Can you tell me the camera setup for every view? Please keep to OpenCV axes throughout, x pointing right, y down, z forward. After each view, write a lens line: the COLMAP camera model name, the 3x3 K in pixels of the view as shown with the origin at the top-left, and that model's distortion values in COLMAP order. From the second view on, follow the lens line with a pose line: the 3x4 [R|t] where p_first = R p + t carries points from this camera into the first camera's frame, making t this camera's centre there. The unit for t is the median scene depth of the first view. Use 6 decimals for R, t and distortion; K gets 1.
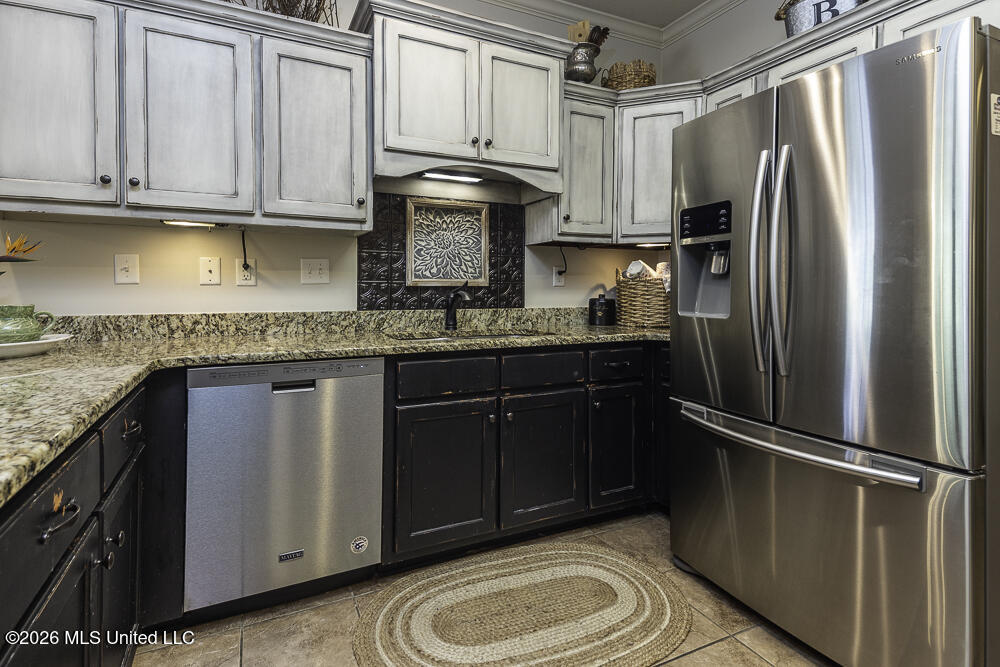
lens RADIAL K [[487.4, 0, 481.3], [0, 487.4, 284.6], [0, 0, 1]] dist [0.039652, -0.010039]
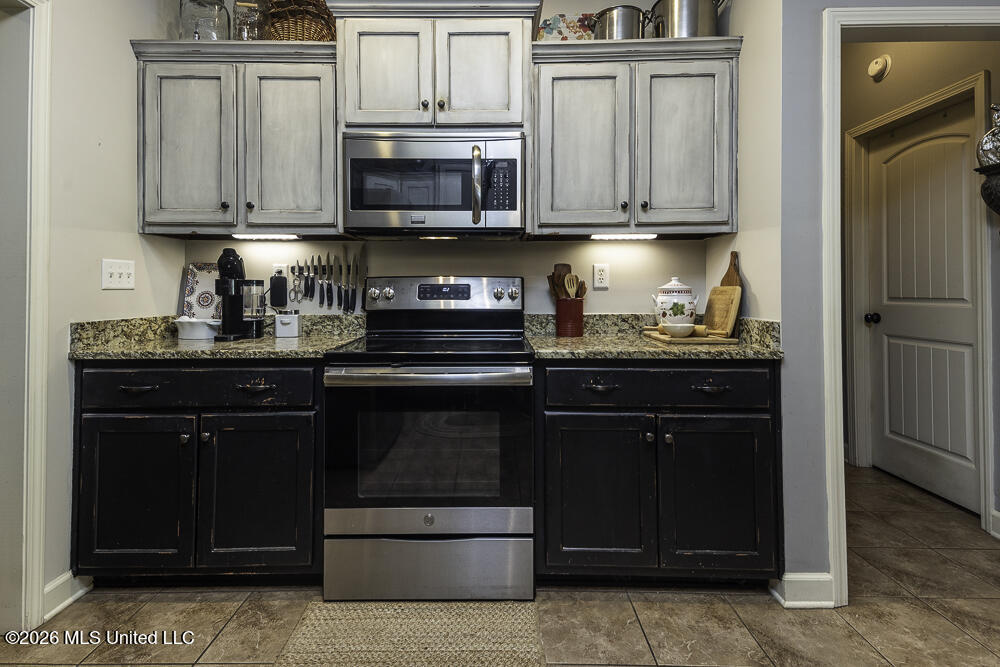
lens RADIAL K [[487.4, 0, 494.1], [0, 487.4, 284.7], [0, 0, 1]] dist [0.039652, -0.010039]
pose [[0.900585, -0.010610, -0.434551, 0.495074], [0.007837, 0.999936, -0.008174, 0.003465], [0.434610, 0.003956, 0.900610, 0.232613]]
